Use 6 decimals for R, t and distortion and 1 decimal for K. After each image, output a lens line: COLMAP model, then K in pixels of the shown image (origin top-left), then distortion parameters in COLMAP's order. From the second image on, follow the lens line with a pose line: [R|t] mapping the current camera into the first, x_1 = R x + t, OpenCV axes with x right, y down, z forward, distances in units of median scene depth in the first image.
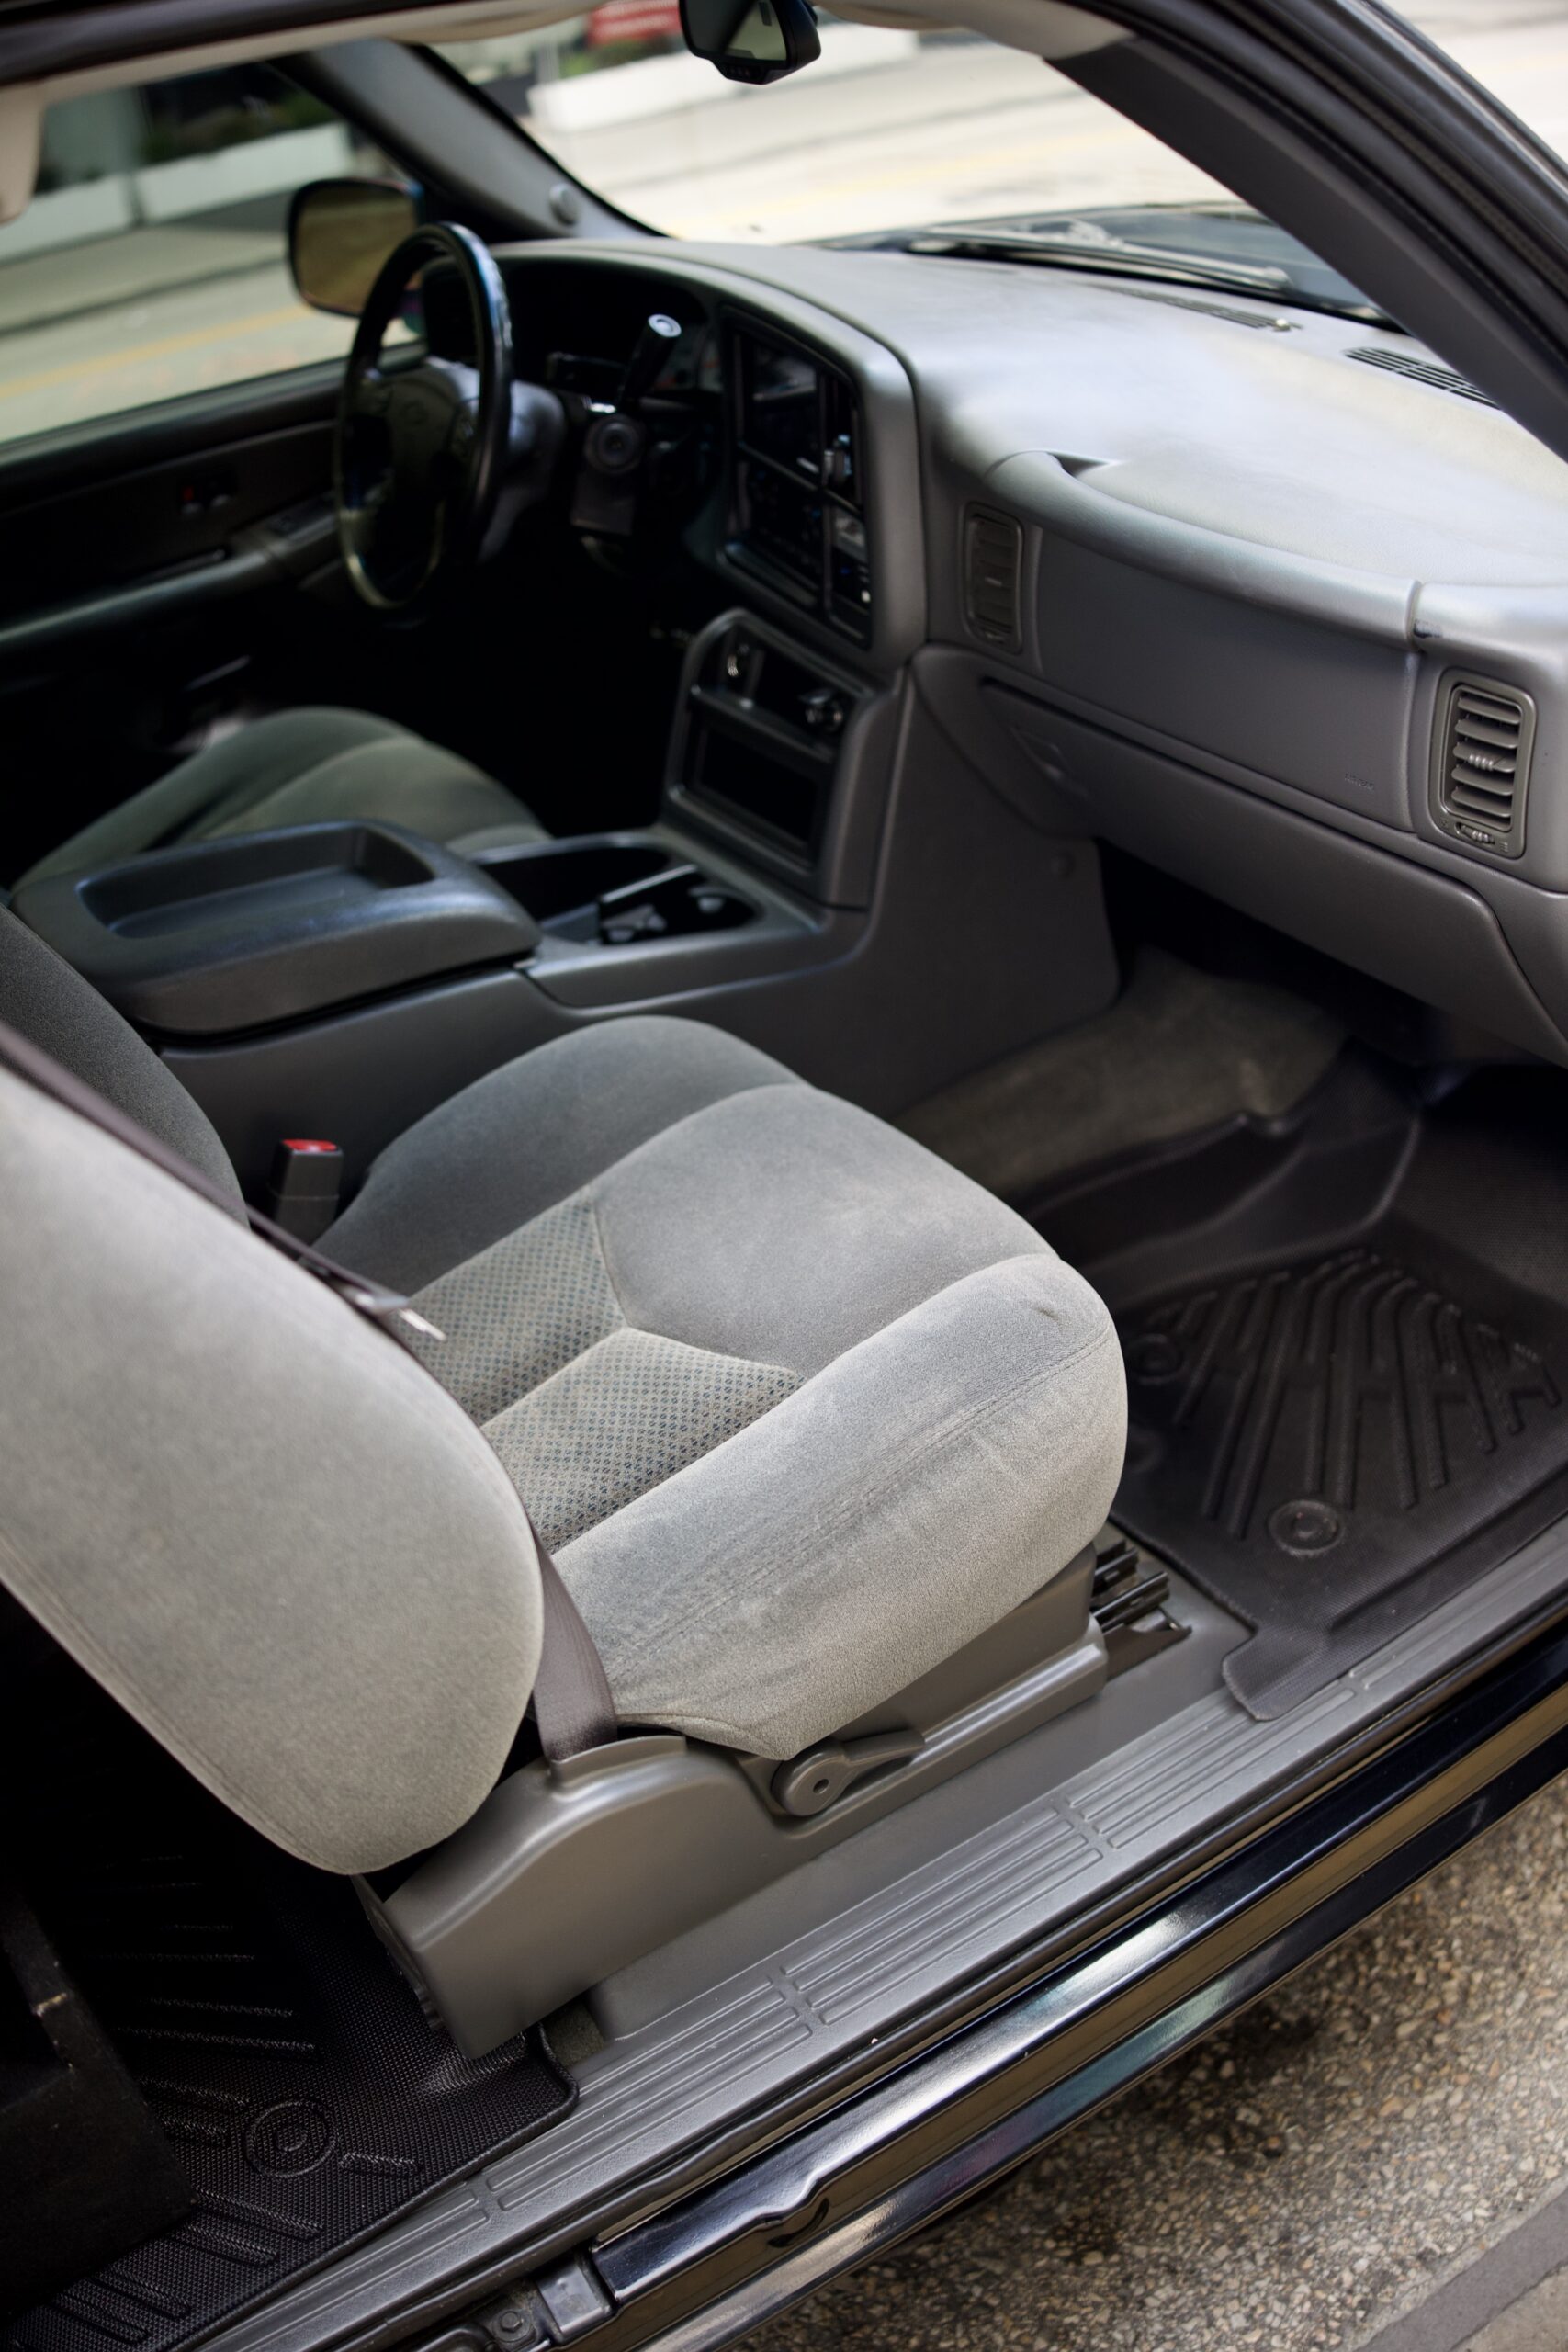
lens RADIAL K [[2283.9, 0, 797.6], [0, 2283.9, 1119.3], [0, 0, 1]] dist [-0.108977, -0.105319]
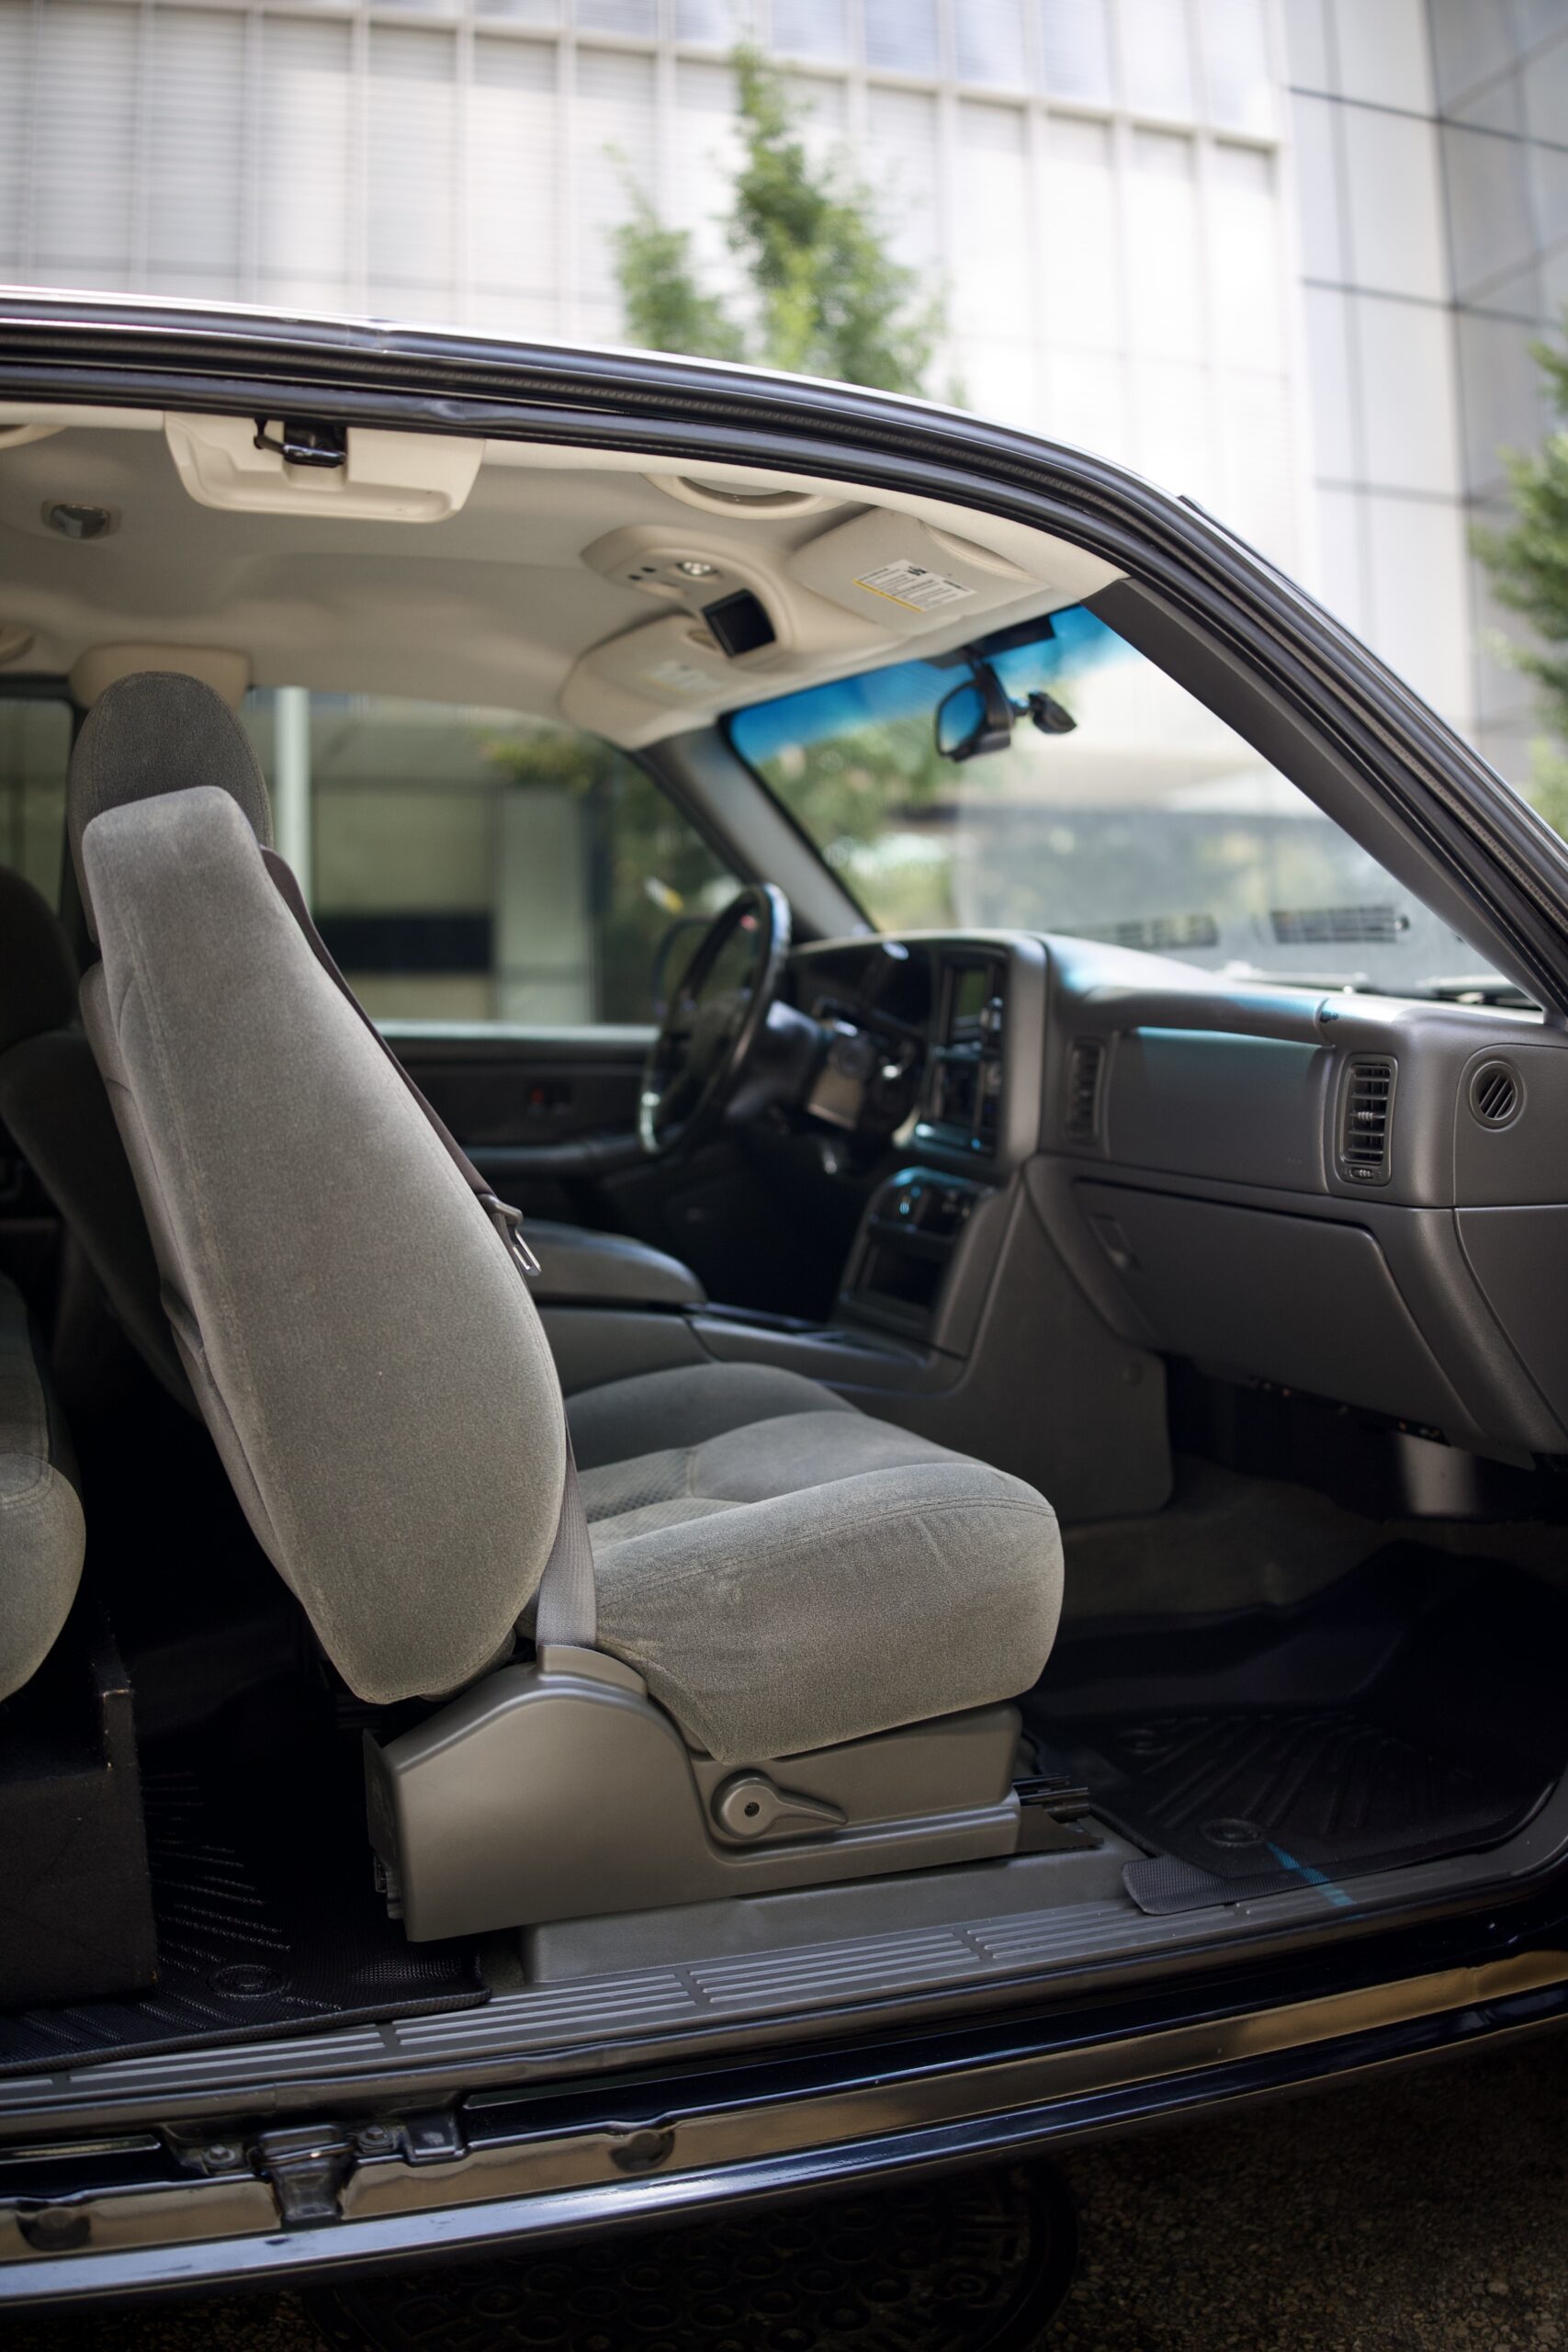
lens RADIAL K [[2283.9, 0, 797.6], [0, 2283.9, 1119.3], [0, 0, 1]] dist [-0.108977, -0.105319]
pose [[0.972742, 0.123712, -0.196131, 0.183846], [-0.204890, 0.854619, -0.477123, 0.448762], [0.108591, 0.504303, 0.856671, -0.179306]]
